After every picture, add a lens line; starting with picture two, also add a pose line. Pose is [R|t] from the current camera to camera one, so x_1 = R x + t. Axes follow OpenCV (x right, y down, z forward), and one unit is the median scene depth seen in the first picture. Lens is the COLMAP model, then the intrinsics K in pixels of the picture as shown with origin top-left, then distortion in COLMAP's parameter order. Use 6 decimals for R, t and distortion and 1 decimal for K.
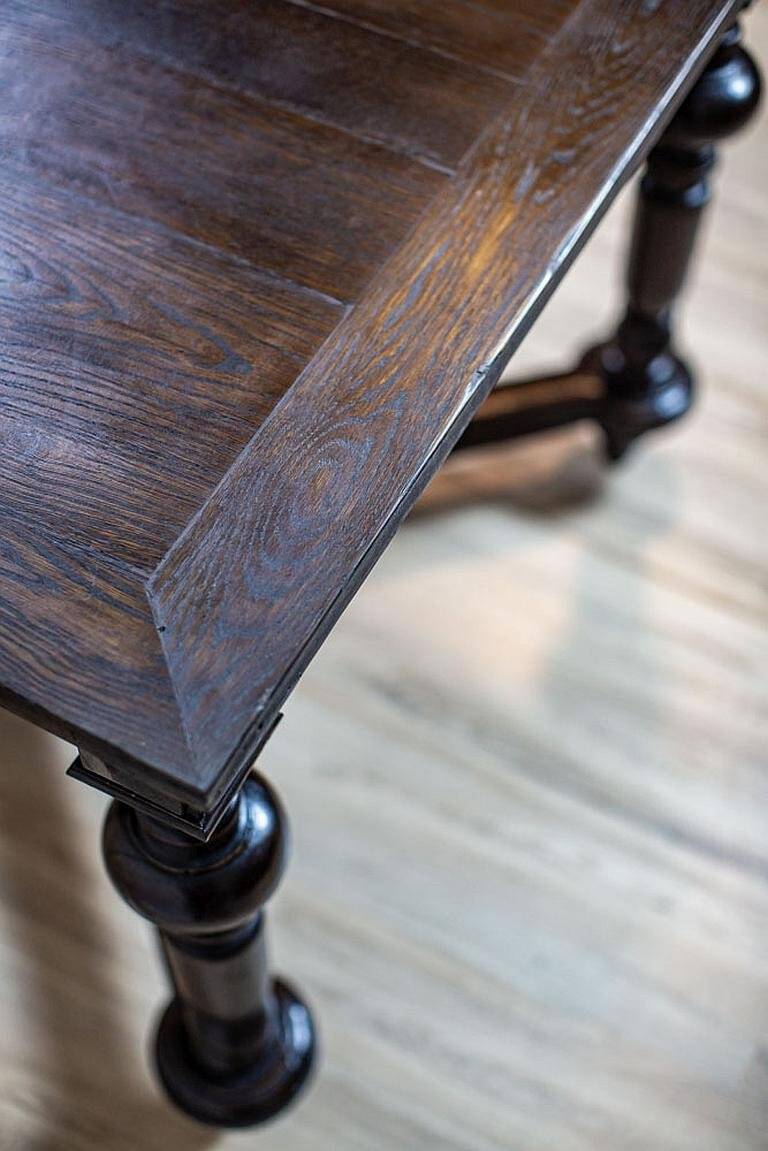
lens RADIAL K [[1616.7, 0, 384.0], [0, 1616.7, 575.5], [0, 0, 1]] dist [-0.137470, 0.019102]
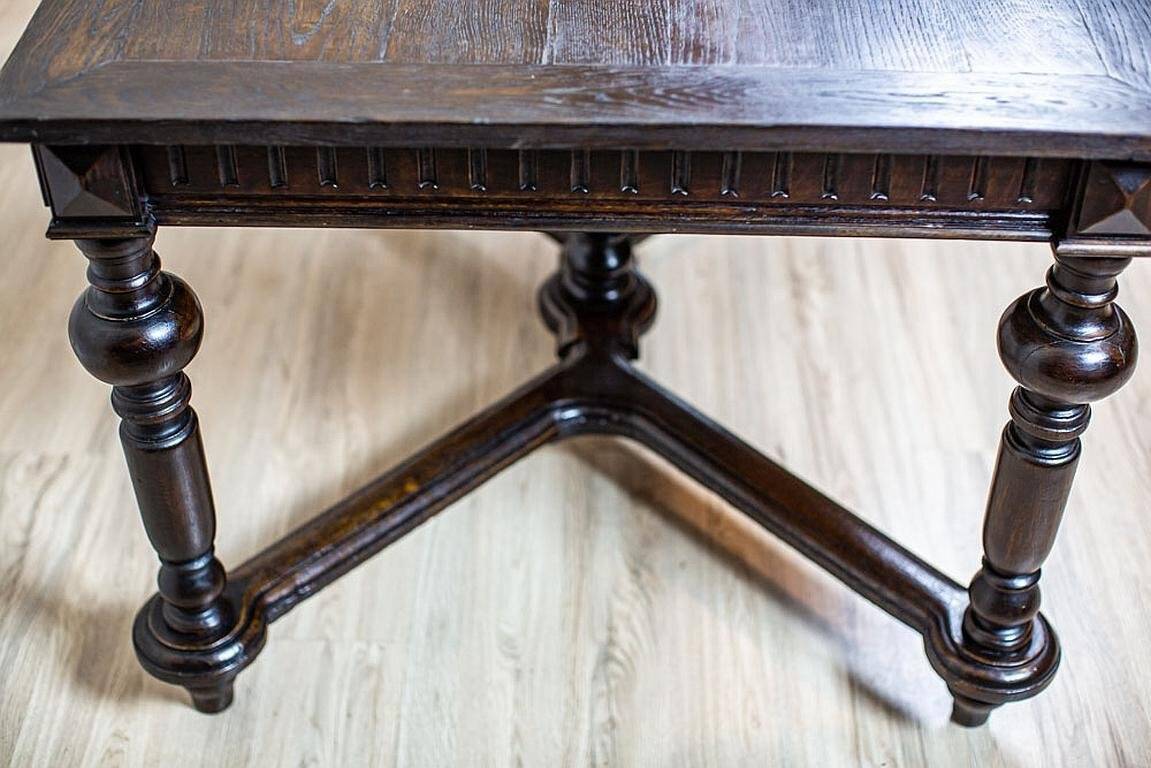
lens RADIAL K [[1616.7, 0, 575.5], [0, 1616.7, 384.0], [0, 0, 1]] dist [-0.137470, 0.019102]
pose [[0.464585, 0.579199, -0.669843, 1.039647], [-0.739308, 0.670064, 0.066626, -0.180009], [0.487427, 0.464267, 0.739508, 0.178370]]
